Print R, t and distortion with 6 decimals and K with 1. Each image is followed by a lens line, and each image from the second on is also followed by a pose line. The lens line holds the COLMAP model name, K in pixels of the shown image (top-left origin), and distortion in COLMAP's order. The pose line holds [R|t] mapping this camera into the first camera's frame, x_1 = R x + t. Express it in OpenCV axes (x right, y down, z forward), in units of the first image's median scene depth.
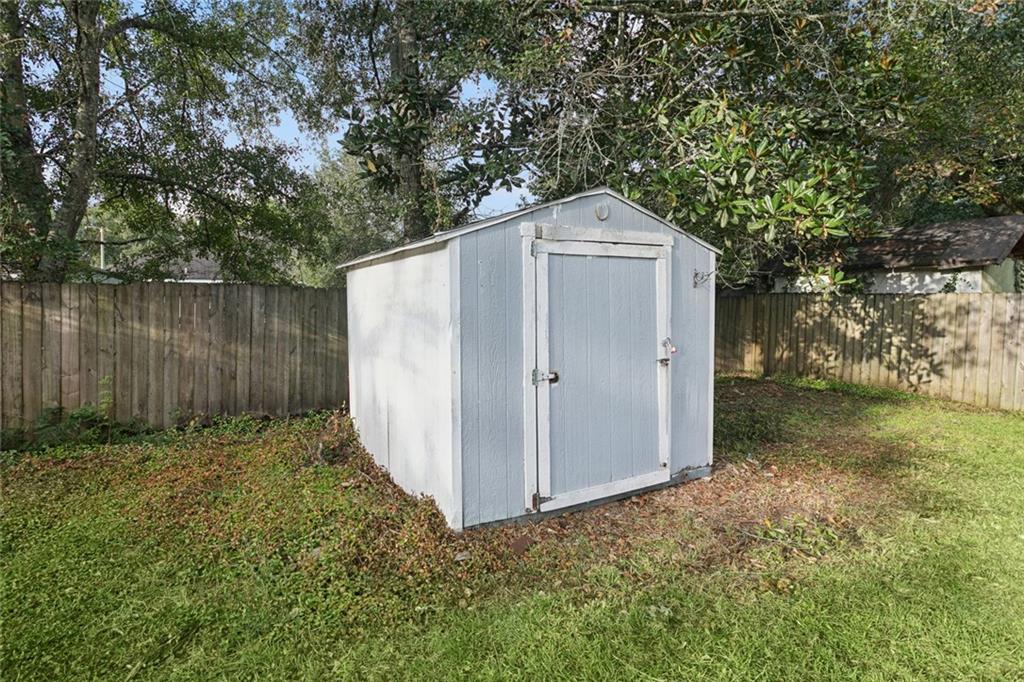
lens RADIAL K [[497.4, 0, 512.9], [0, 497.4, 321.9], [0, 0, 1]] dist [-0.001056, -0.000157]
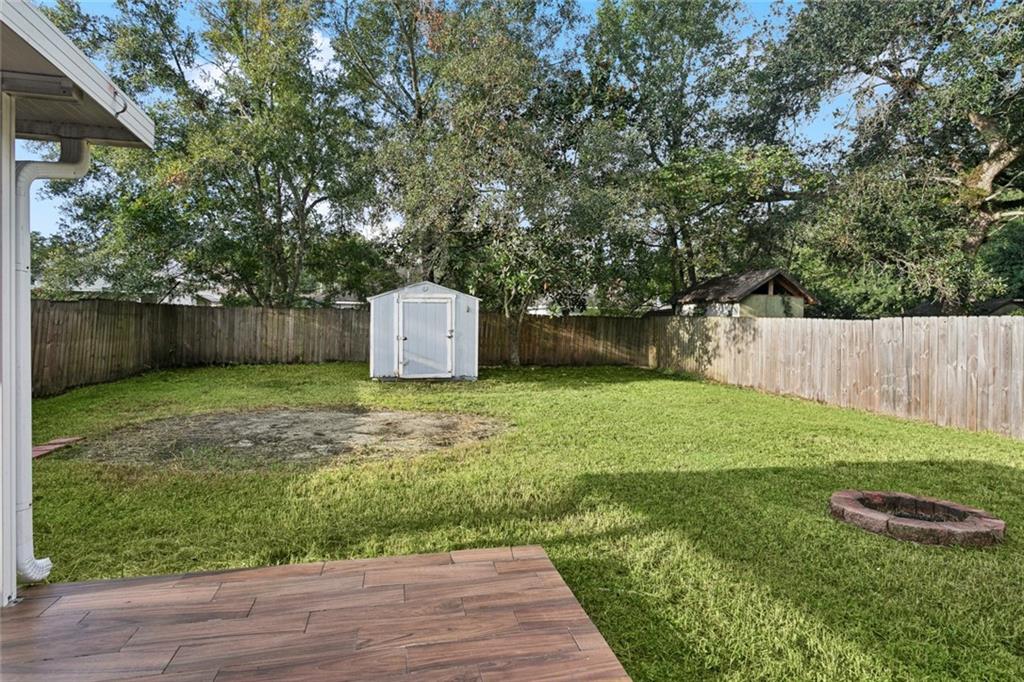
lens RADIAL K [[497.4, 0, 512.9], [0, 497.4, 321.9], [0, 0, 1]] dist [-0.001056, -0.000157]
pose [[0.946502, 0.011502, -0.322493, 0.955910], [-0.024288, 0.999069, -0.035653, 0.051662], [0.321783, 0.041579, 0.945900, -1.006658]]
